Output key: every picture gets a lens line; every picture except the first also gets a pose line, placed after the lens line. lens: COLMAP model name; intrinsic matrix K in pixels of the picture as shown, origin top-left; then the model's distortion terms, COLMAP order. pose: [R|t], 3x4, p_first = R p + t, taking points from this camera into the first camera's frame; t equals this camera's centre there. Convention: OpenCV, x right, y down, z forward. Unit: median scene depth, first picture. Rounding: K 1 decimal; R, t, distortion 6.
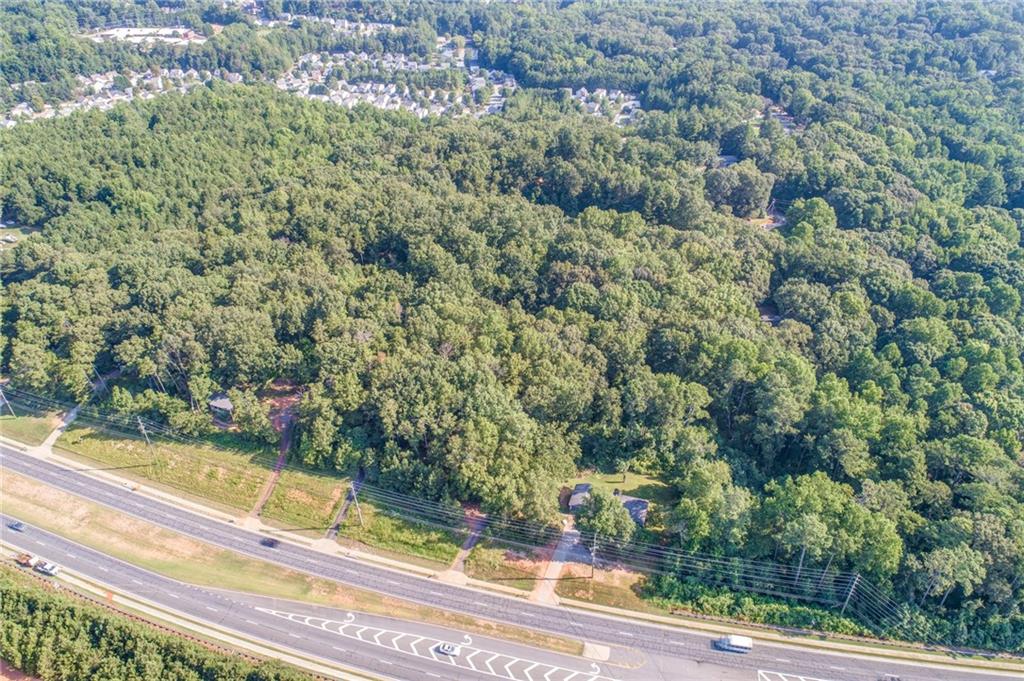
lens RADIAL K [[687.4, 0, 514.5], [0, 687.4, 342.9], [0, 0, 1]] dist [-0.002521, 0.007012]
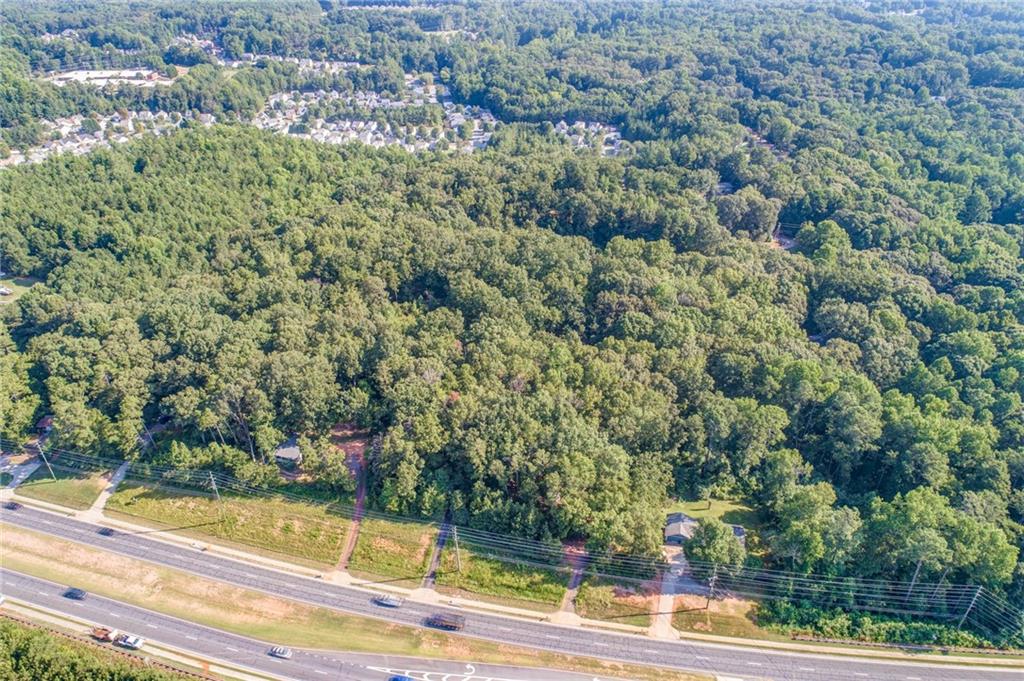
lens RADIAL K [[687.4, 0, 514.5], [0, 687.4, 342.9], [0, 0, 1]] dist [-0.002521, 0.007012]
pose [[0.996204, -0.045852, 0.073996, -0.147703], [0.049066, 0.997903, -0.042217, -0.007662], [-0.071905, 0.045688, 0.996365, 0.012289]]
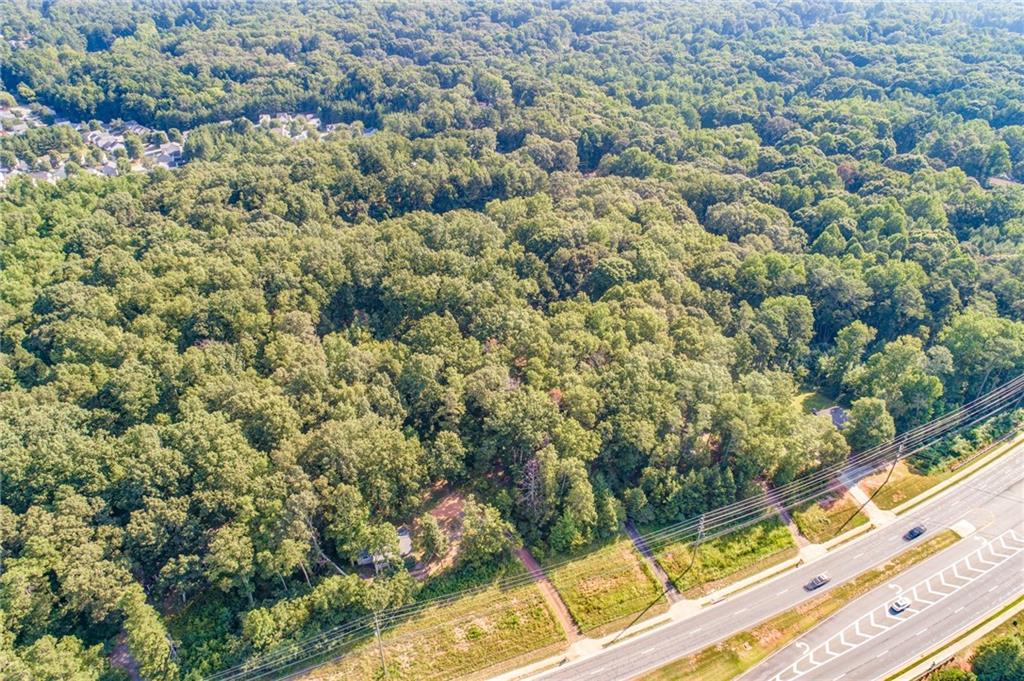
lens RADIAL K [[687.4, 0, 514.5], [0, 687.4, 342.9], [0, 0, 1]] dist [-0.002521, 0.007012]
pose [[0.755956, -0.355398, 0.549749, -0.550204], [0.375290, 0.923372, 0.080877, -0.100516], [-0.536366, 0.145176, 0.831406, 0.275520]]
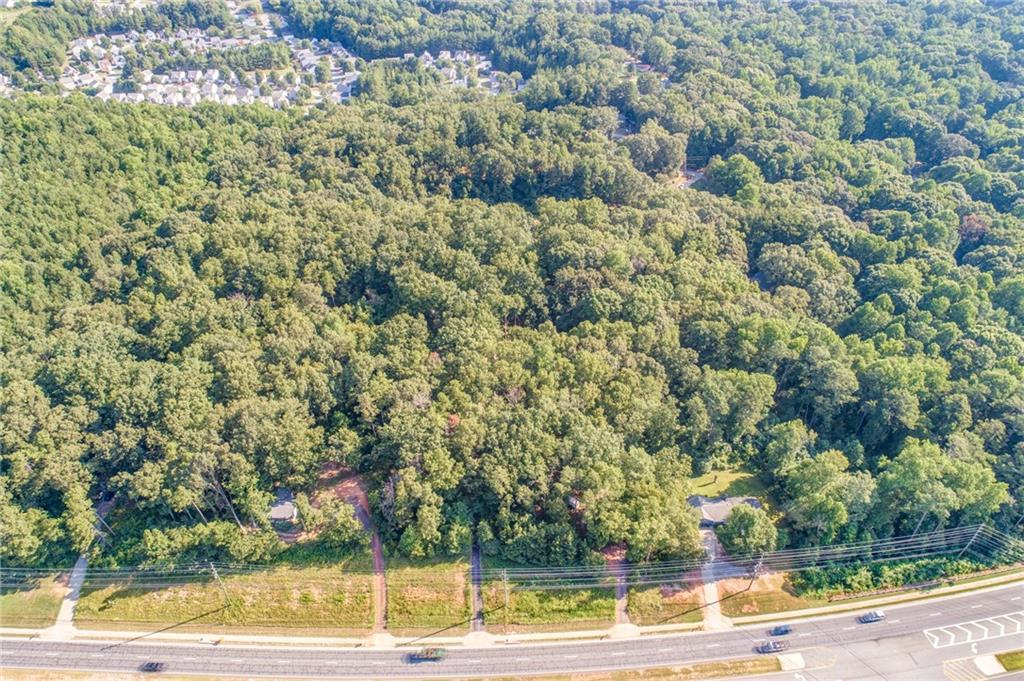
lens RADIAL K [[687.4, 0, 514.5], [0, 687.4, 342.9], [0, 0, 1]] dist [-0.002521, 0.007012]
pose [[0.942706, -0.211353, 0.258140, -0.276504], [0.189897, 0.976098, 0.105697, -0.133807], [-0.274309, -0.050621, 0.960308, 0.082430]]
